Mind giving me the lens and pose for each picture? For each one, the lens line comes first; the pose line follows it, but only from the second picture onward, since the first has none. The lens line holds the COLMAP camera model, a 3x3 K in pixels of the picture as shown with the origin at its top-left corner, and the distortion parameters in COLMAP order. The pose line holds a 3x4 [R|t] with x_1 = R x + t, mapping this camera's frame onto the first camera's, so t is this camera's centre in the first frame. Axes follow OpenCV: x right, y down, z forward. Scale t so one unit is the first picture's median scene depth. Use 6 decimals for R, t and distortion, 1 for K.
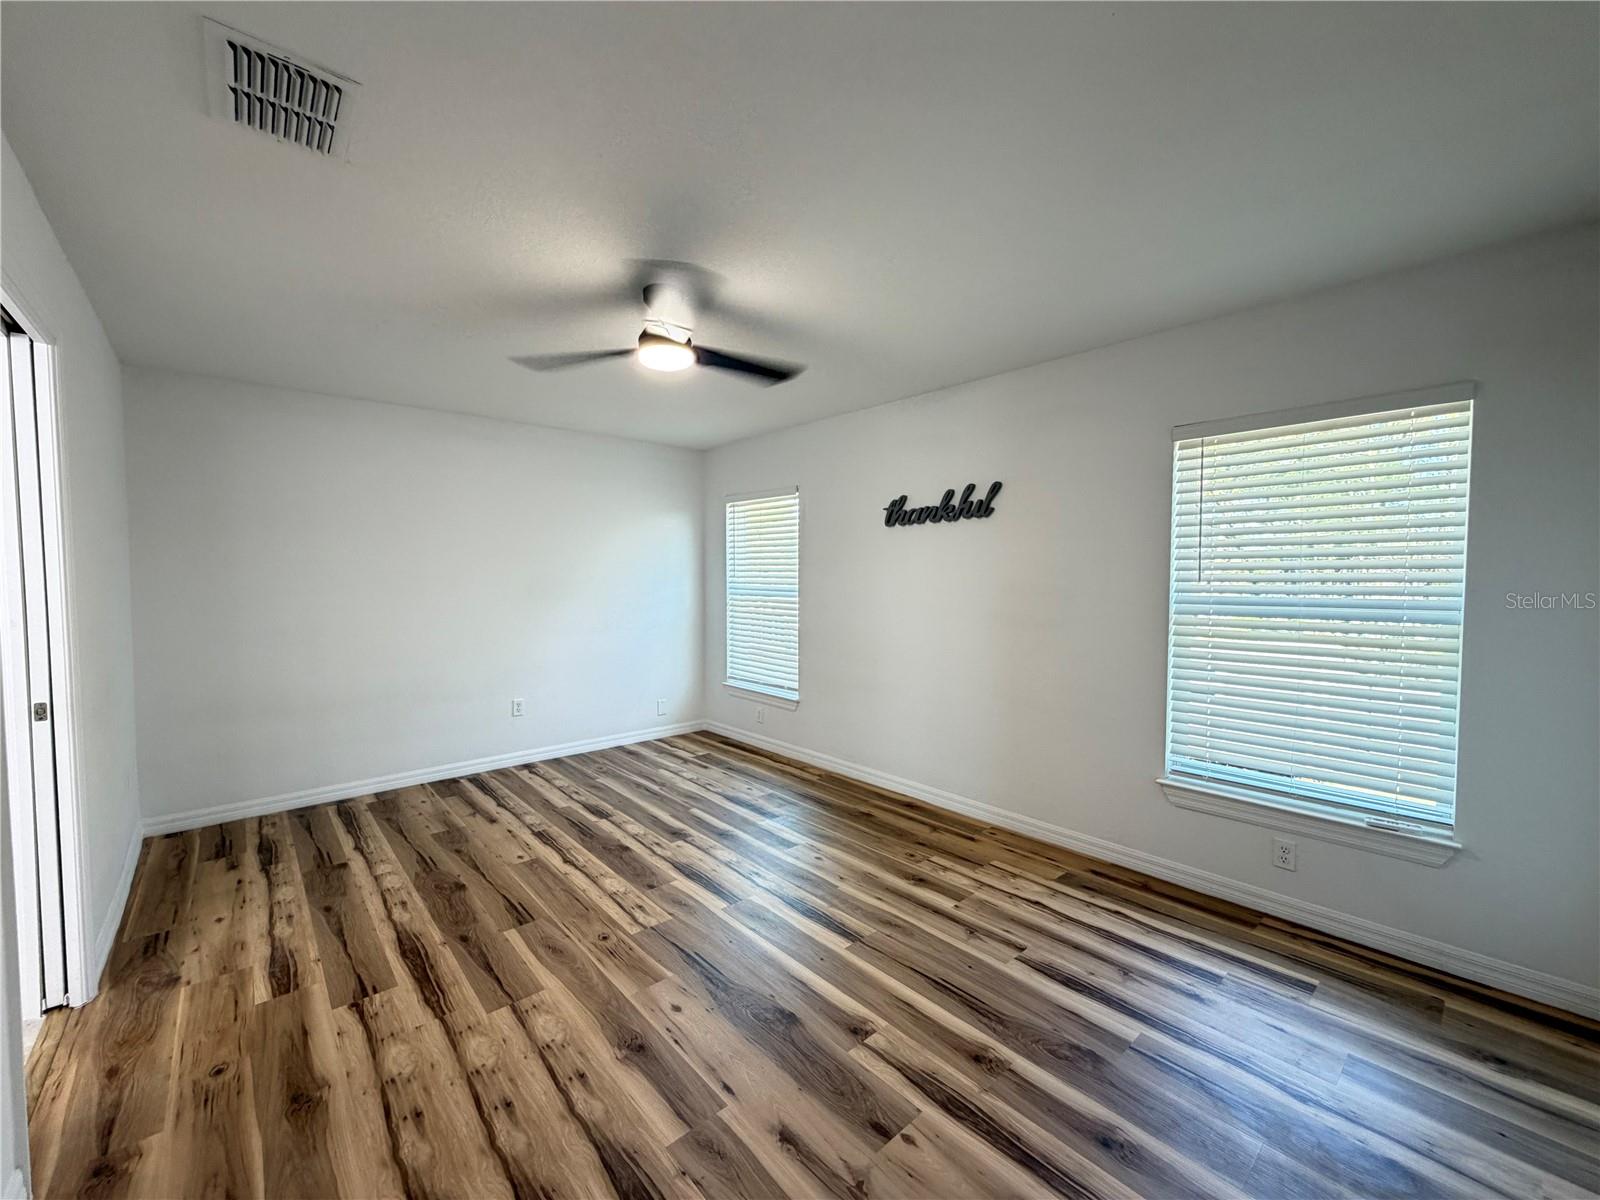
lens RADIAL K [[631.7, 0, 800.5], [0, 631.7, 594.2], [0, 0, 1]] dist [-0.000067, 0.000118]
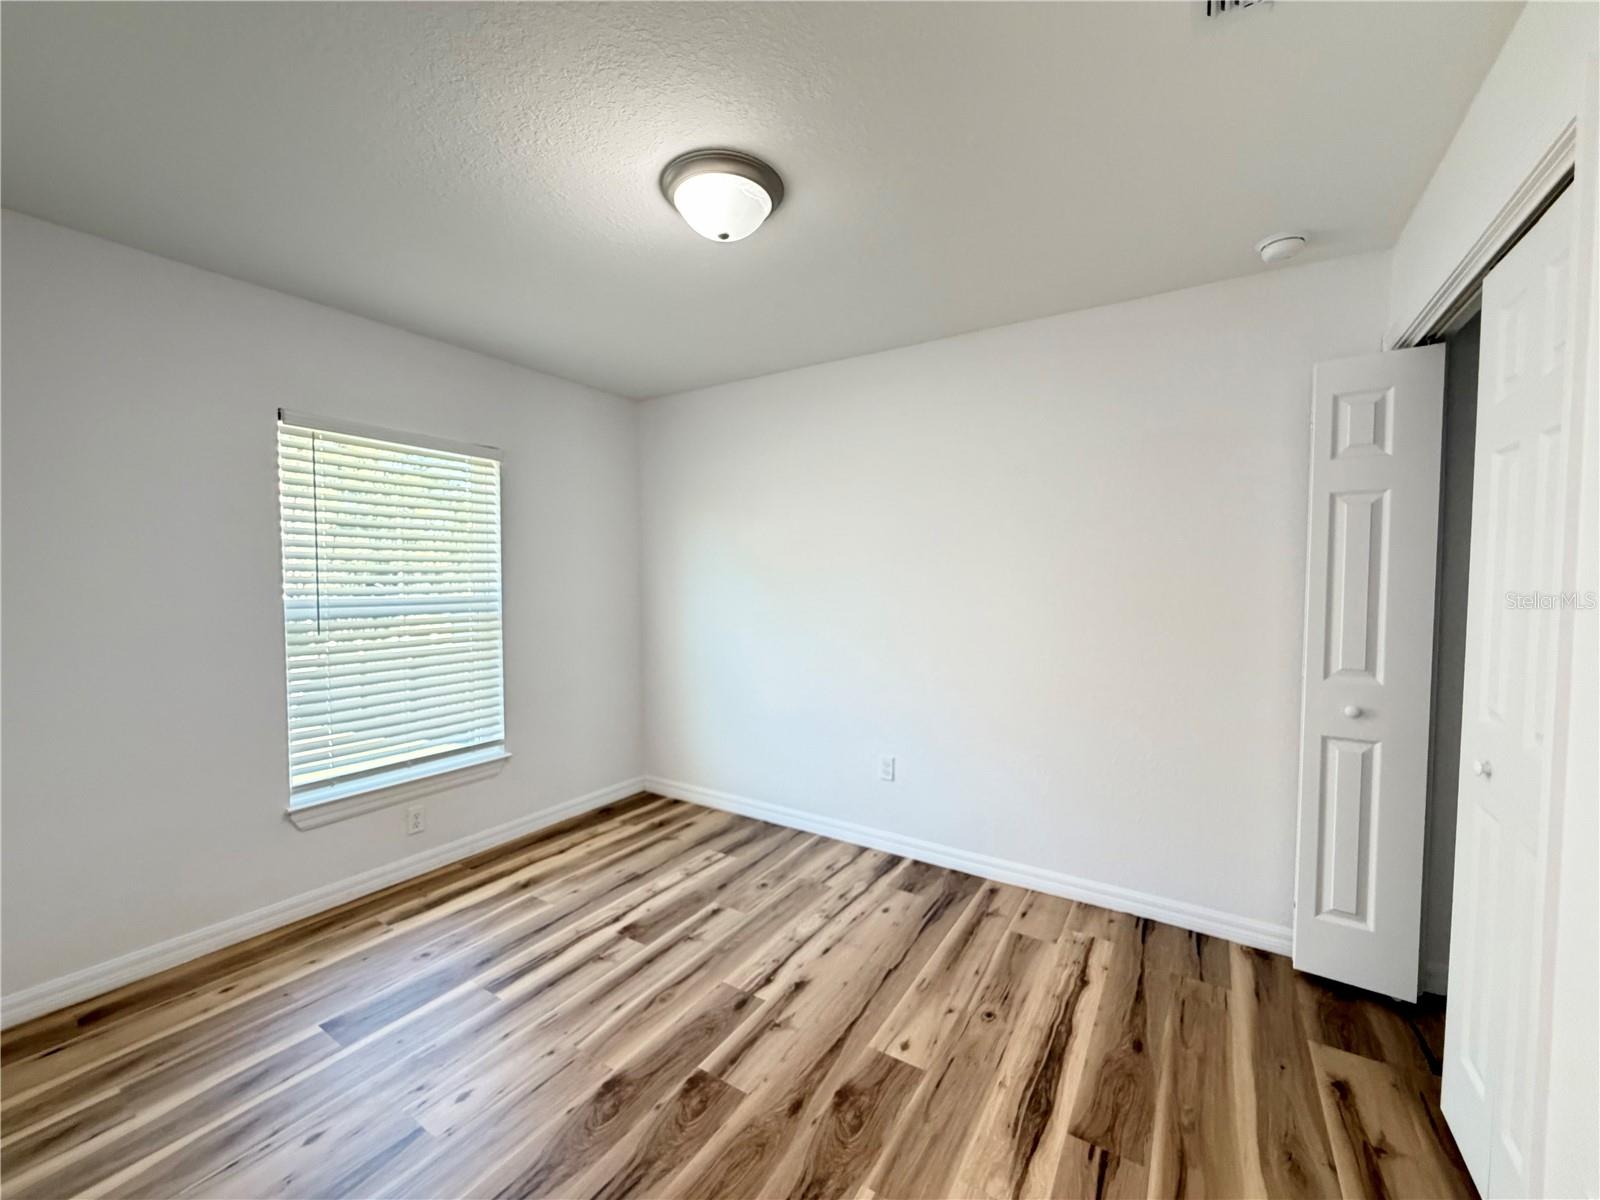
lens RADIAL K [[631.7, 0, 802.9], [0, 631.7, 603.0], [0, 0, 1]] dist [-0.000067, 0.000118]
pose [[-0.268954, -0.035790, 0.962488, -1.172687], [0.030003, 0.998513, 0.045513, -0.027700], [-0.962686, 0.041118, -0.267480, 1.384907]]
